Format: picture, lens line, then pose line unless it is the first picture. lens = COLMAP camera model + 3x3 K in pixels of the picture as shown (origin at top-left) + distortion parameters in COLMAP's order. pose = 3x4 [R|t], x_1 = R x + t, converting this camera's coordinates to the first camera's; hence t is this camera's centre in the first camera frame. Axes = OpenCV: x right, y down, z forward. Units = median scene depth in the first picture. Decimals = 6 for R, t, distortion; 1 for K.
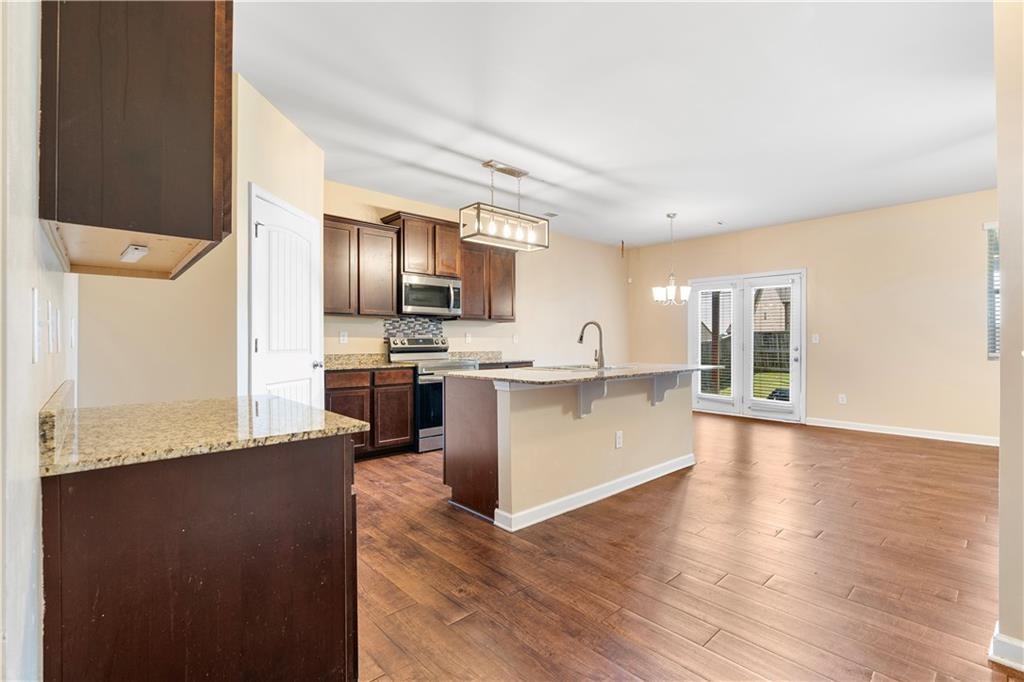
lens RADIAL K [[465.5, 0, 506.9], [0, 465.5, 341.4], [0, 0, 1]] dist [-0.001206, 0.000001]
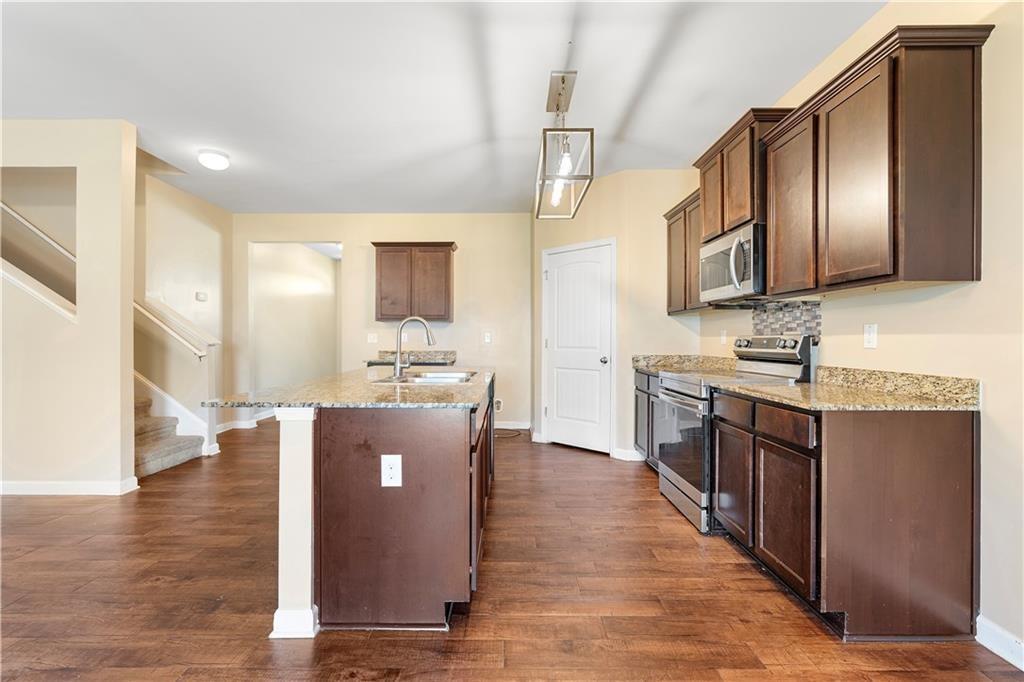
lens RADIAL K [[462.4, 0, 509.2], [0, 462.4, 339.1], [0, 0, 1]] dist [-0.002715, 0.000290]
pose [[-0.672635, 0.000872, -0.739974, 0.473074], [-0.000419, 0.999999, 0.001559, -0.005301], [0.739974, 0.001358, -0.672634, 1.191456]]
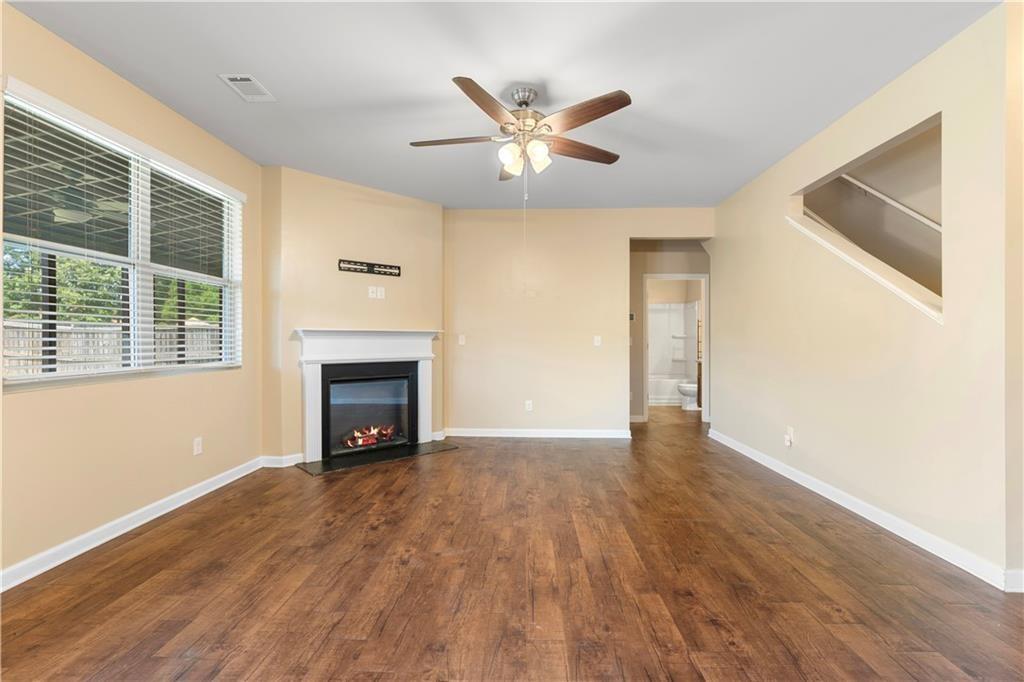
lens RADIAL K [[462.4, 0, 509.2], [0, 462.4, 339.1], [0, 0, 1]] dist [-0.002715, 0.000290]
pose [[-0.717641, 0.003936, 0.696402, 0.389783], [0.000363, 0.999986, -0.005277, -0.007815], [-0.696413, -0.003534, -0.717632, 0.953501]]
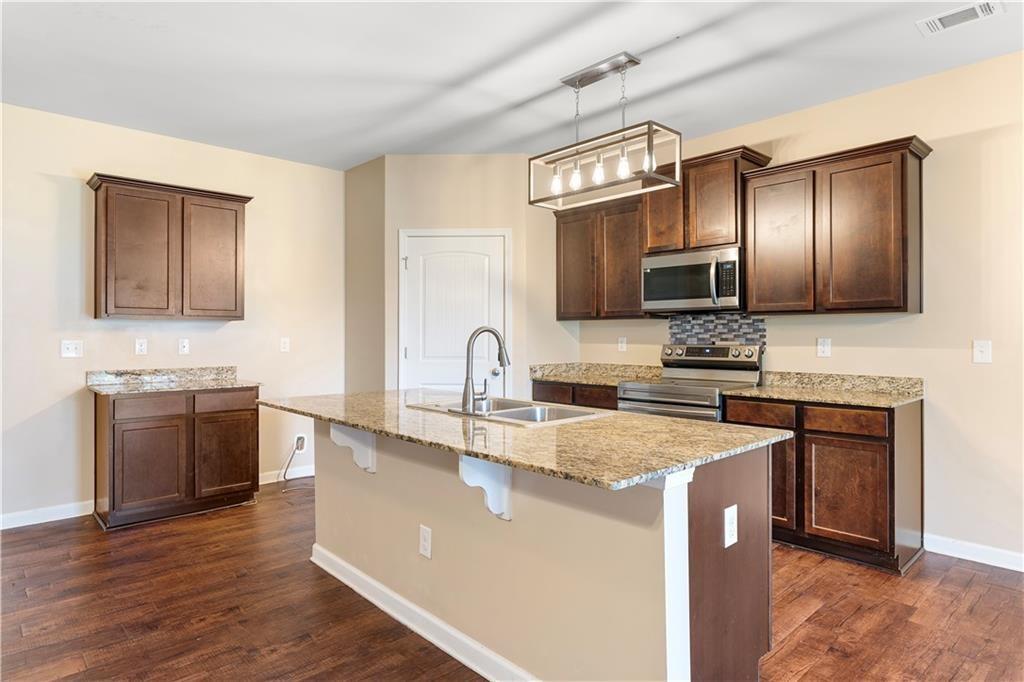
lens RADIAL K [[583.1, 0, 511.3], [0, 583.1, 333.3], [0, 0, 1]] dist [-0.000988, 0.001321]
pose [[0.011798, -0.000402, -0.999930, 0.638829], [0.000565, 1.000000, -0.000395, -0.025779], [0.999930, -0.000561, 0.011798, 0.744202]]
